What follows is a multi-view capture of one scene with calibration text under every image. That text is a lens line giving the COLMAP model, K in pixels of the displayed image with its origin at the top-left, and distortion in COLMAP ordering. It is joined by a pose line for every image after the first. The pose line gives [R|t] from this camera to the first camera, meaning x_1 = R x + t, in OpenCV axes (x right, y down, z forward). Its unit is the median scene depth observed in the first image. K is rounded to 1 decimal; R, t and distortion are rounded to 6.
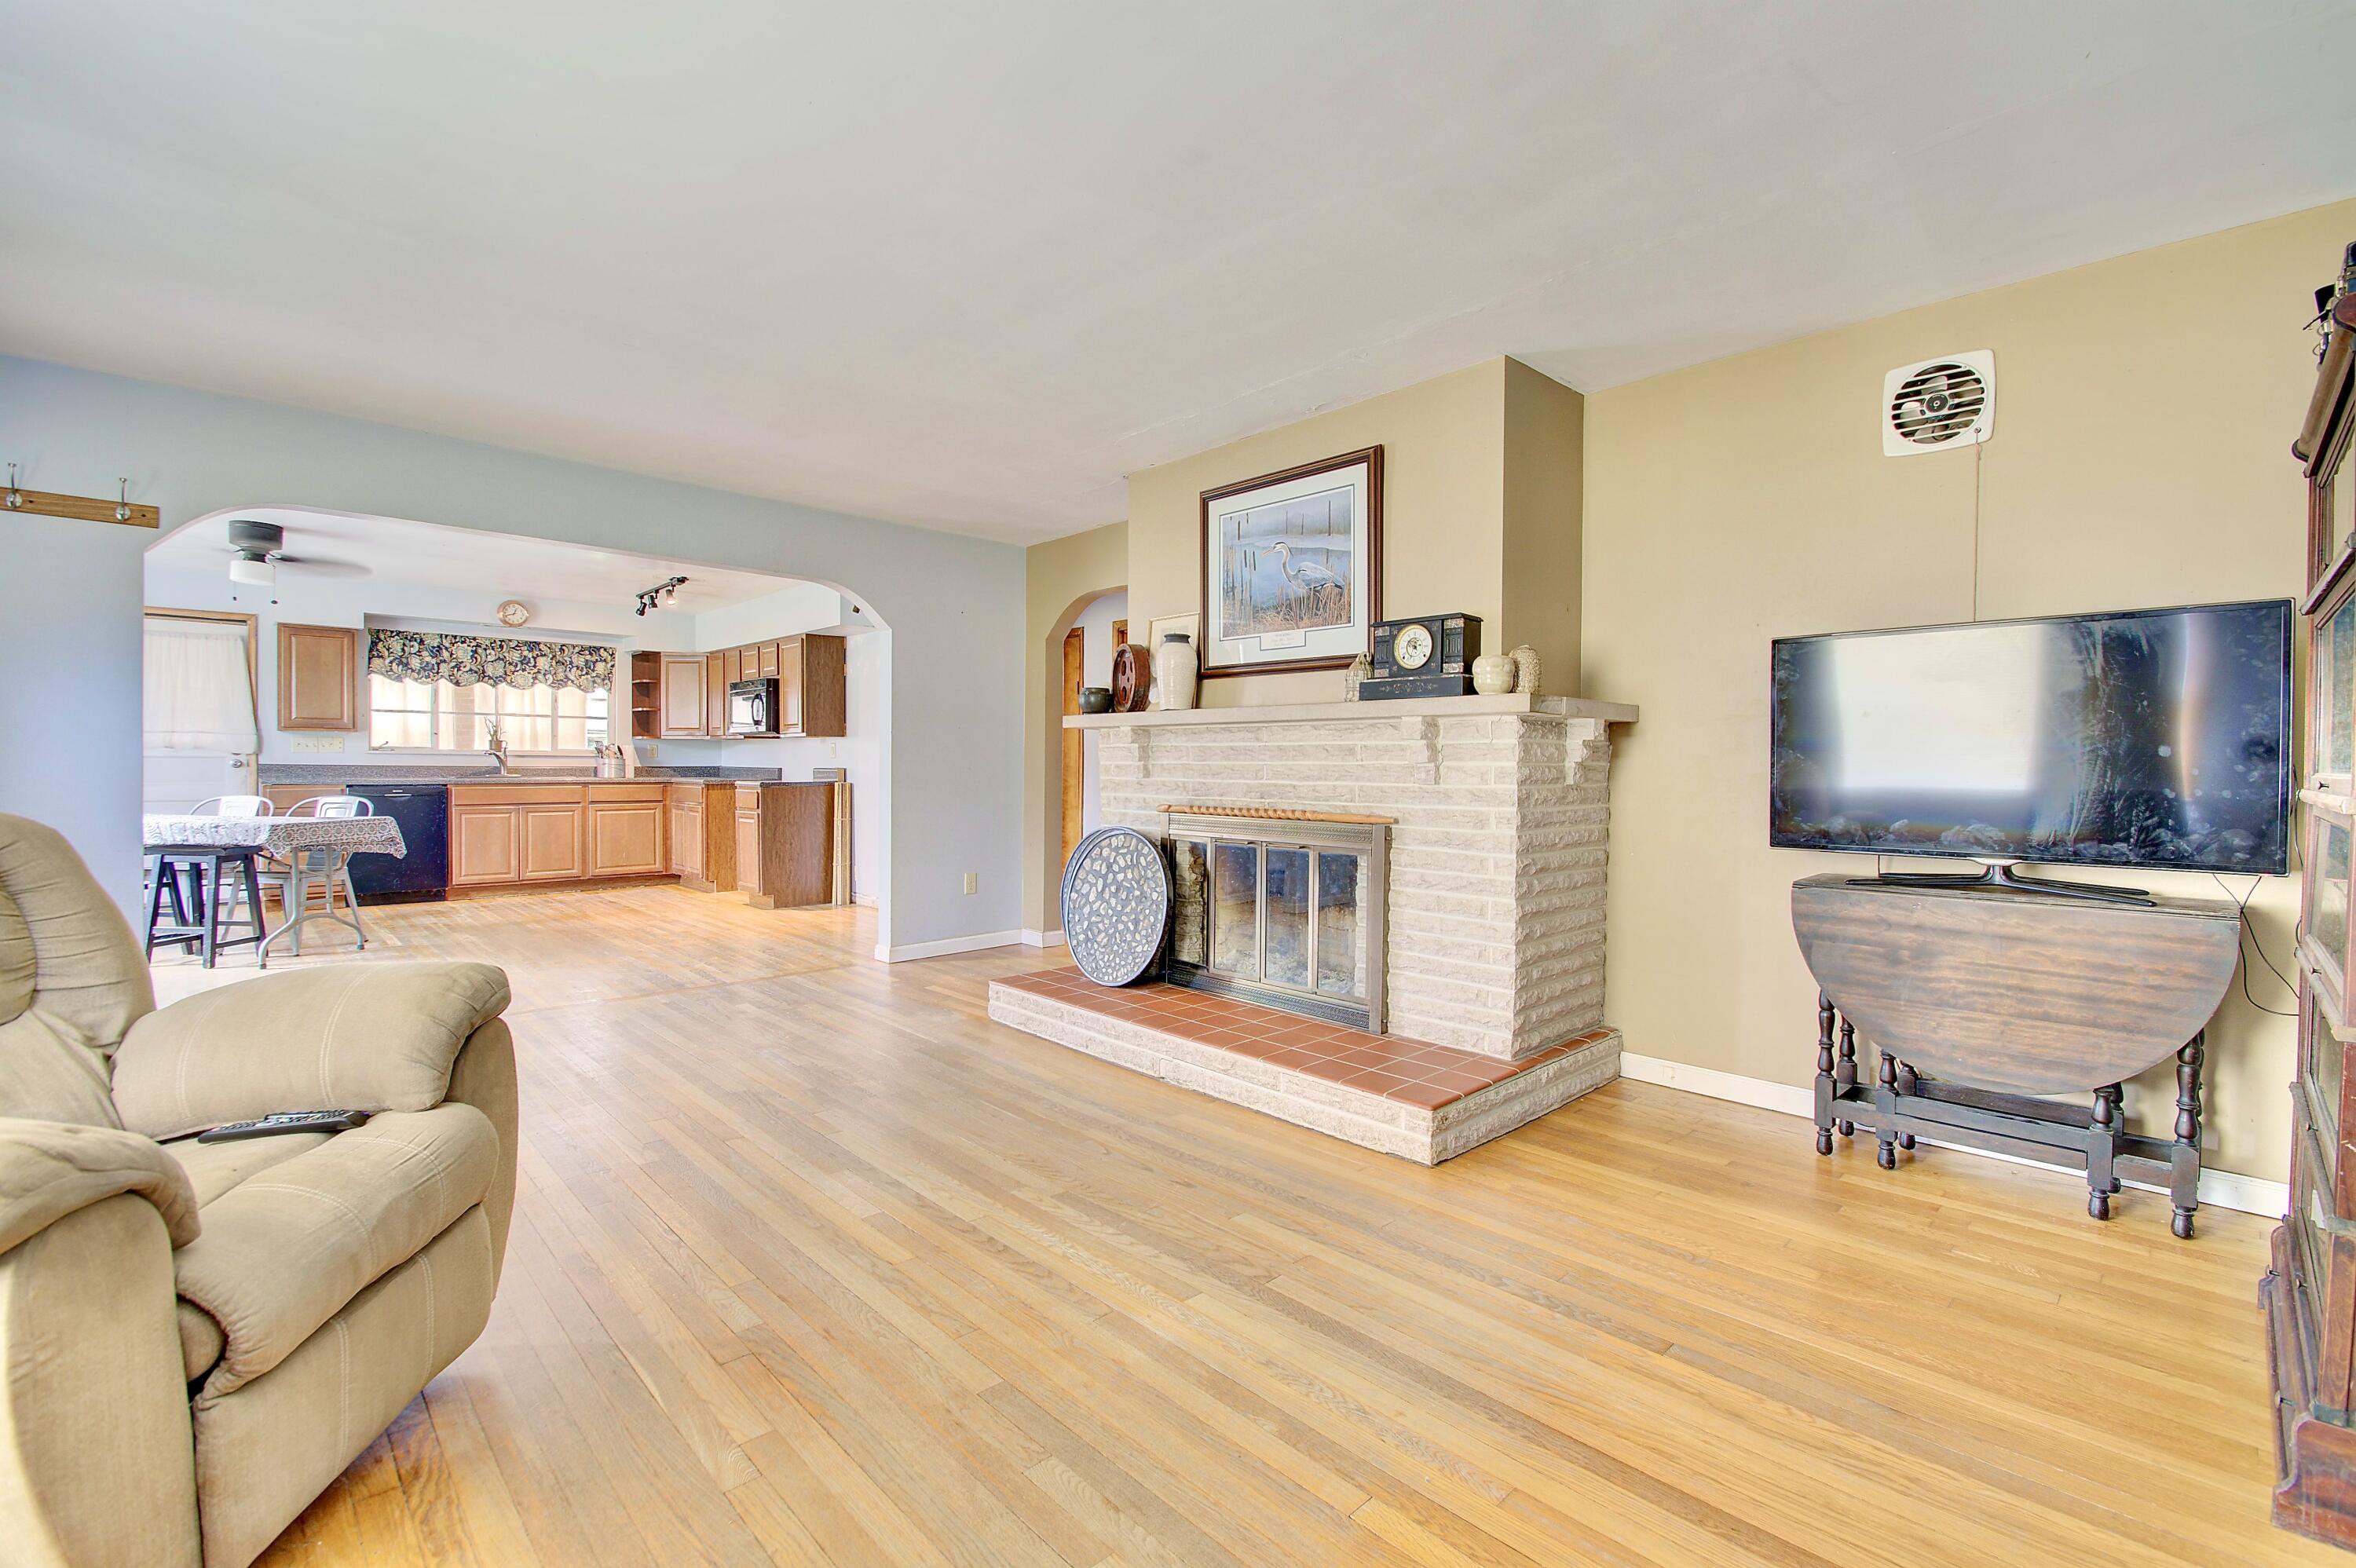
lens RADIAL K [[1013.0, 0, 1185.1], [0, 1013.0, 778.8], [0, 0, 1]] dist [0.000438, 0.000119]
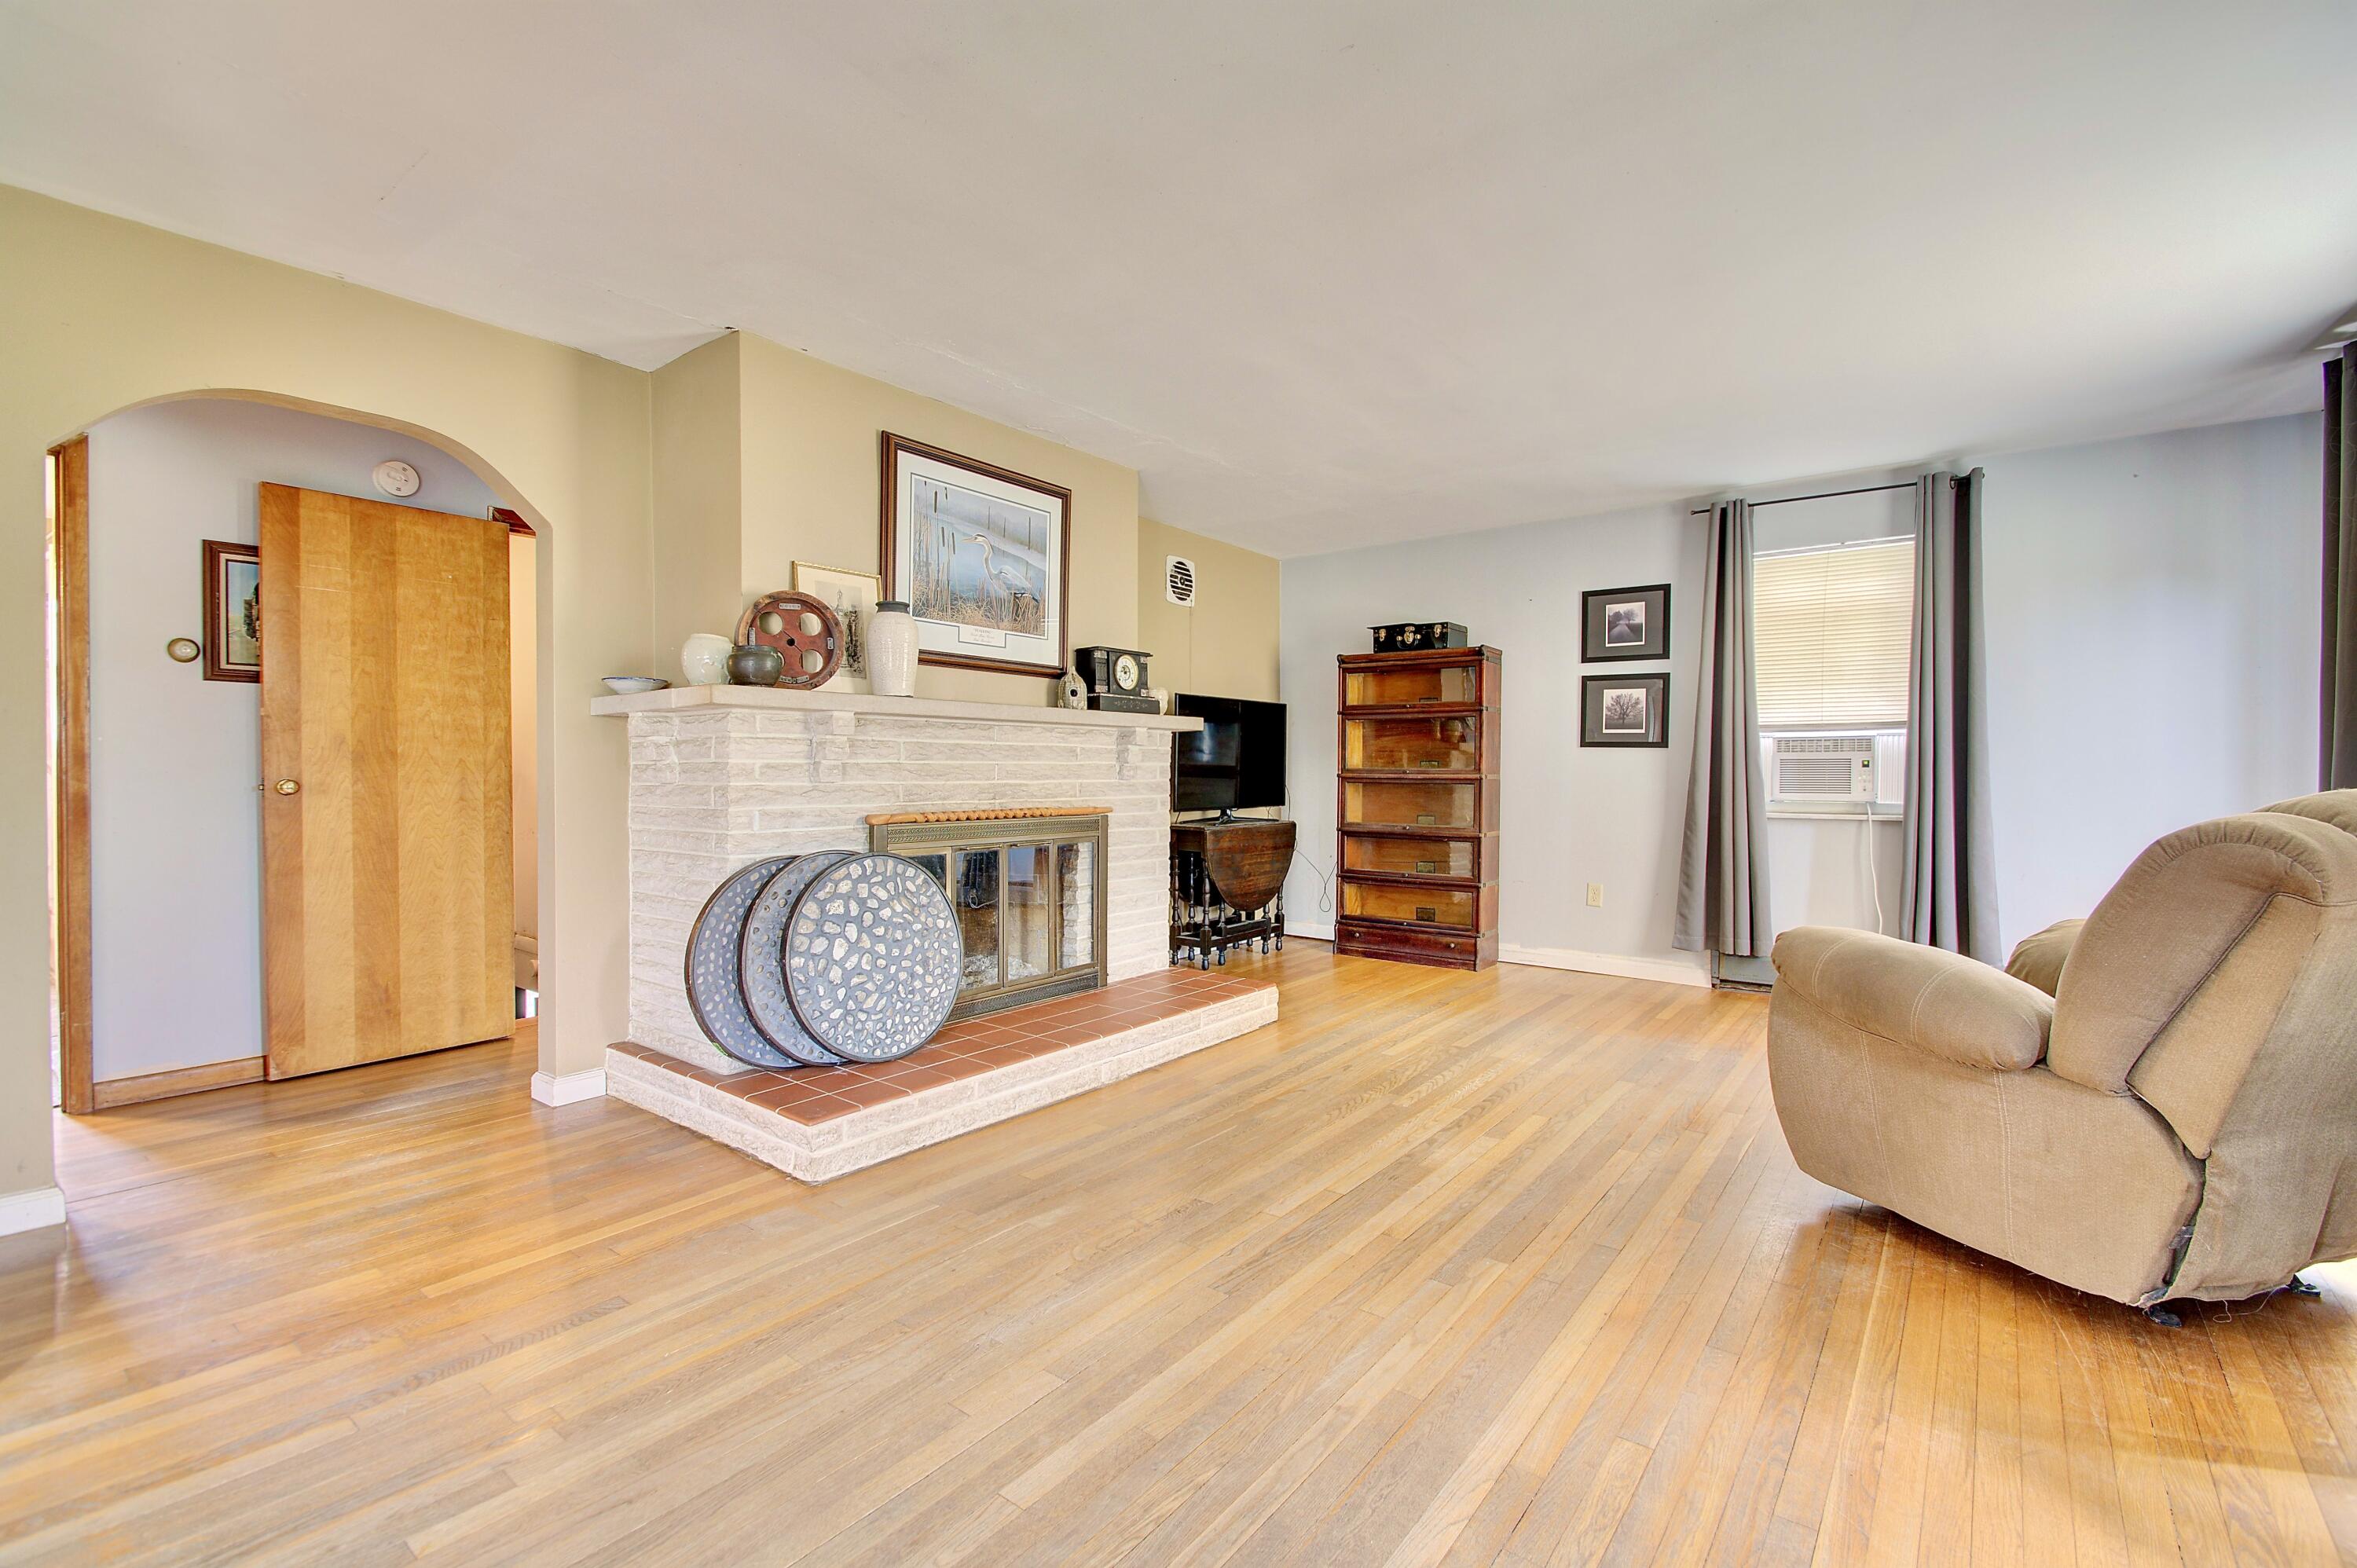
lens RADIAL K [[1013.4, 0, 1184.7], [0, 1013.4, 779.6], [0, 0, 1]] dist [0.000438, 0.000119]
pose [[-0.141581, -0.016636, 0.989787, -0.986482], [0.009718, 0.999787, 0.018194, -0.016359], [-0.989879, 0.012194, -0.141389, 1.040241]]
